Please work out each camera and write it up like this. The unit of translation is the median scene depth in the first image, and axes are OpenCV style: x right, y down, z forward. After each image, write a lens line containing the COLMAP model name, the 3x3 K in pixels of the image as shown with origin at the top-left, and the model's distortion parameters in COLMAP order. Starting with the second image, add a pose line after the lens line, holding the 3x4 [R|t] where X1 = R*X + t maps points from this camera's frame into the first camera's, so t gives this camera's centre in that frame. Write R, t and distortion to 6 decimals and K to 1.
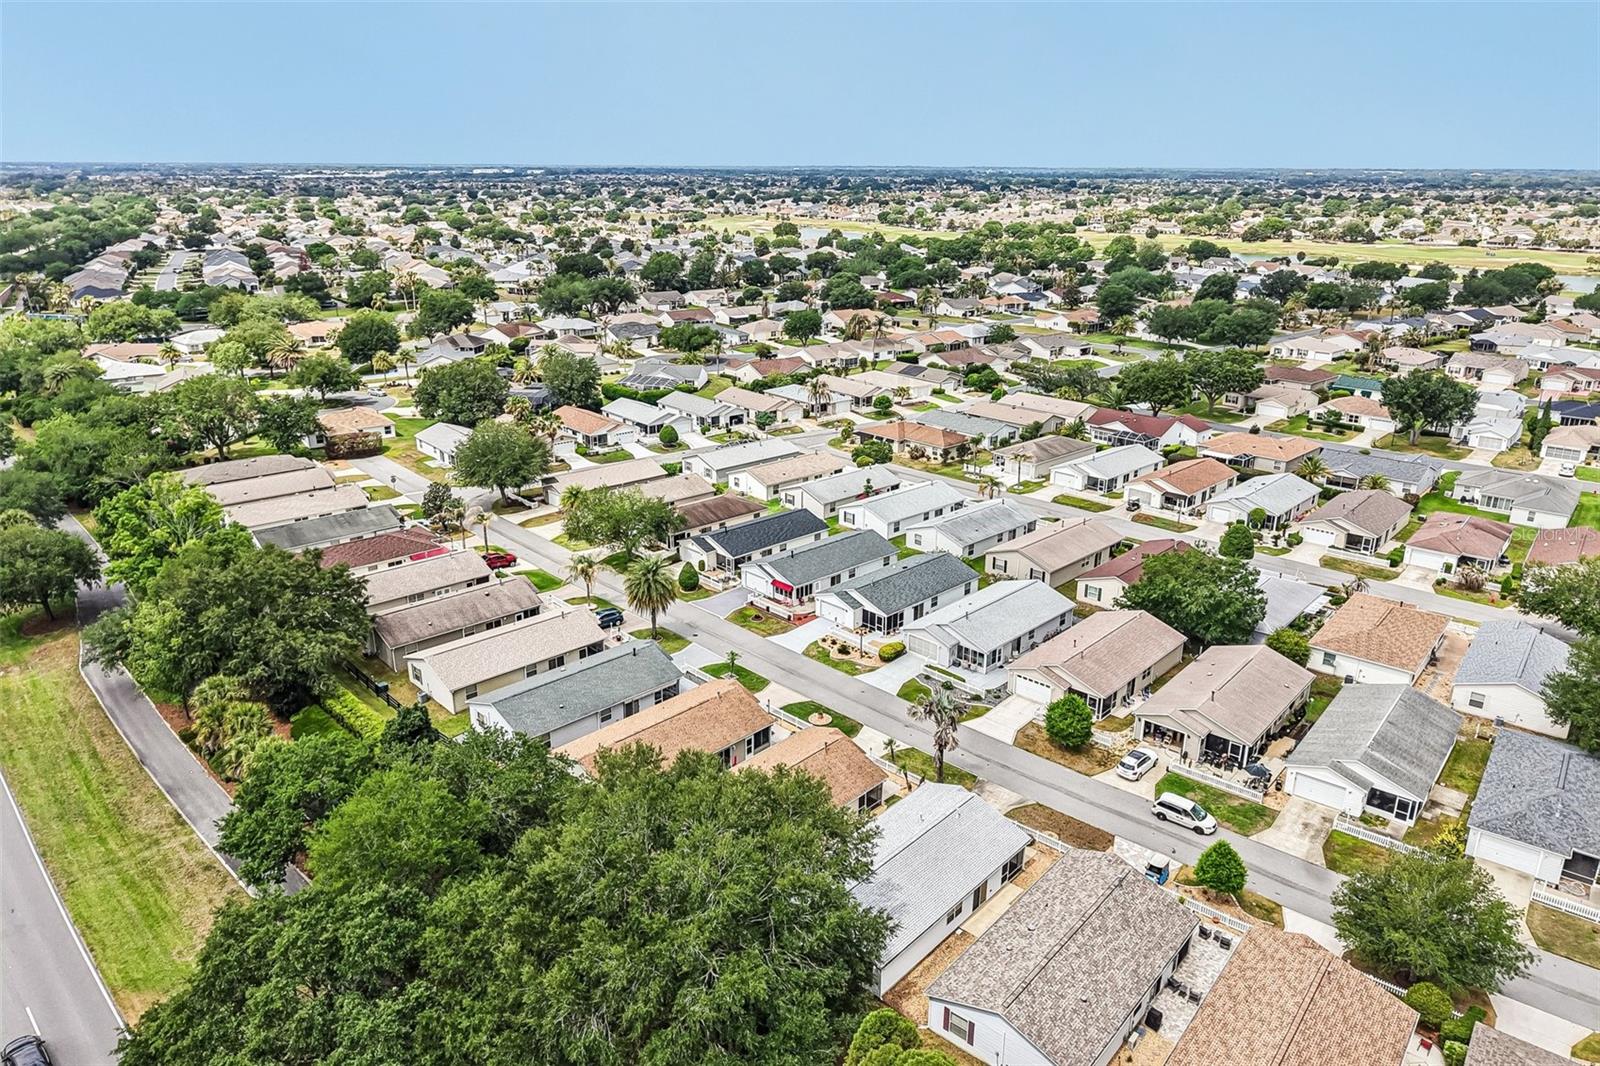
lens RADIAL K [[1086.5, 0, 797.2], [0, 1086.5, 470.3], [0, 0, 1]] dist [0.026793, -0.022127]
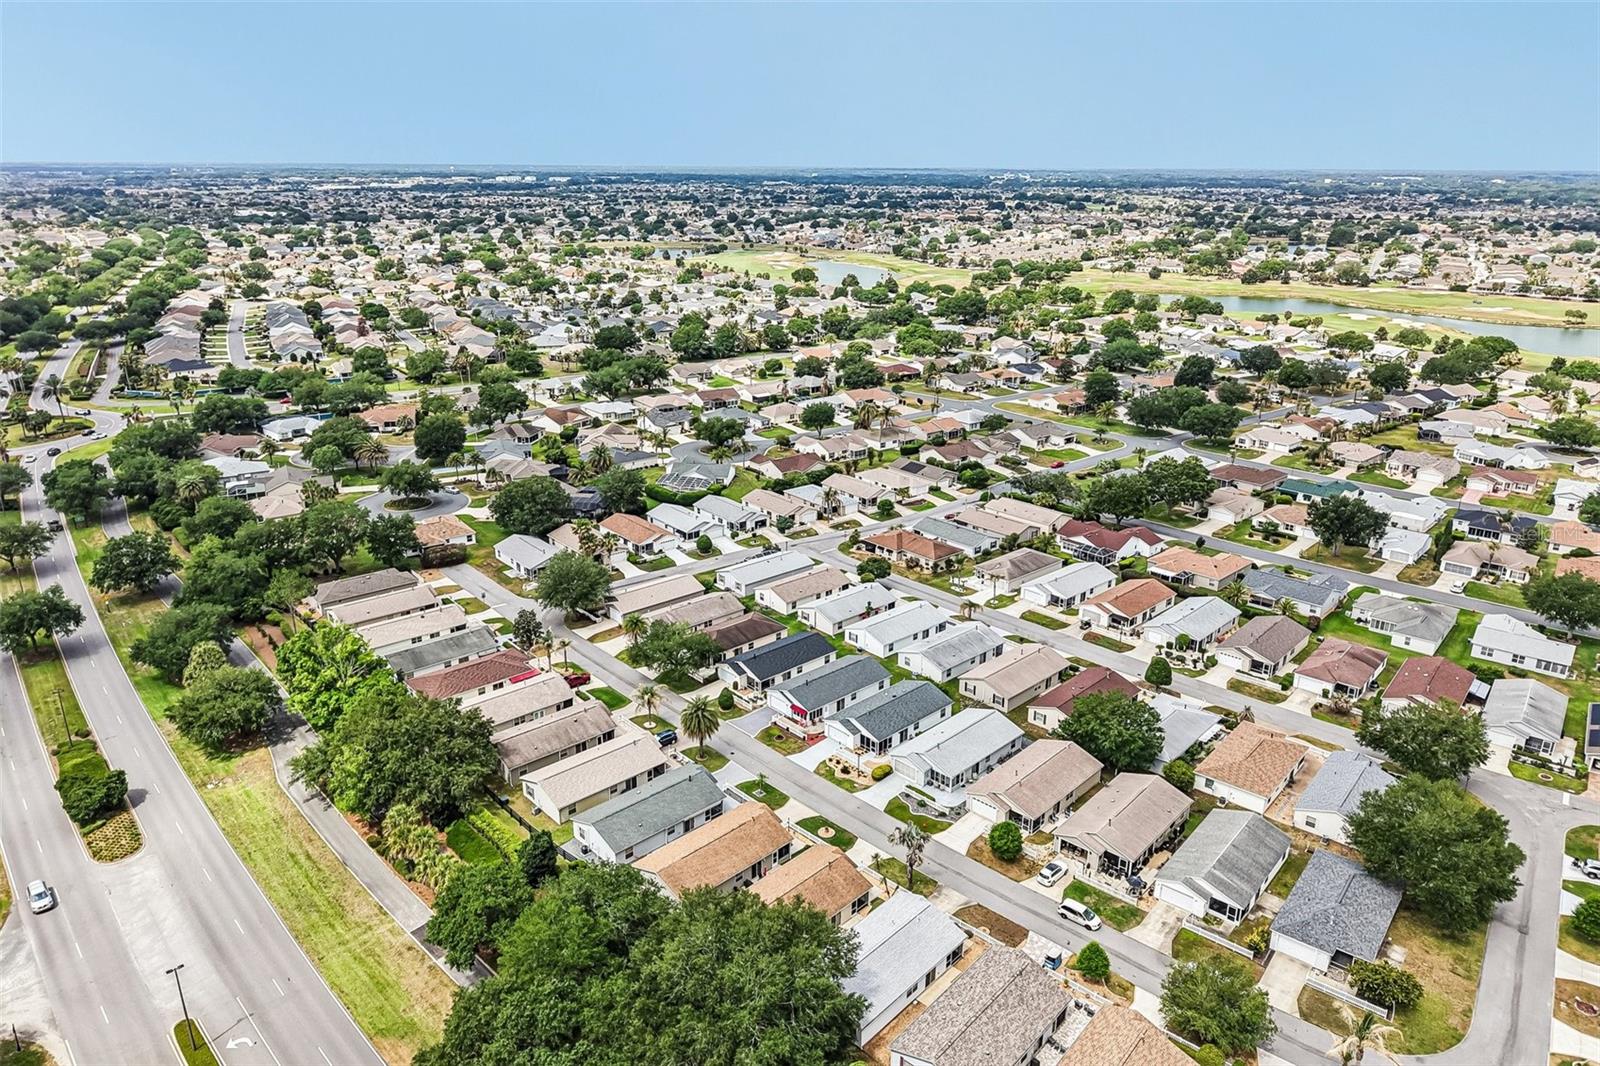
lens RADIAL K [[1086.5, 0, 797.2], [0, 1086.5, 470.3], [0, 0, 1]] dist [0.026793, -0.022127]
pose [[0.999868, 0.005008, -0.015482, 0.002293], [-0.004996, 0.999987, 0.000820, -0.157161], [0.015486, -0.000743, 0.999880, -0.256732]]
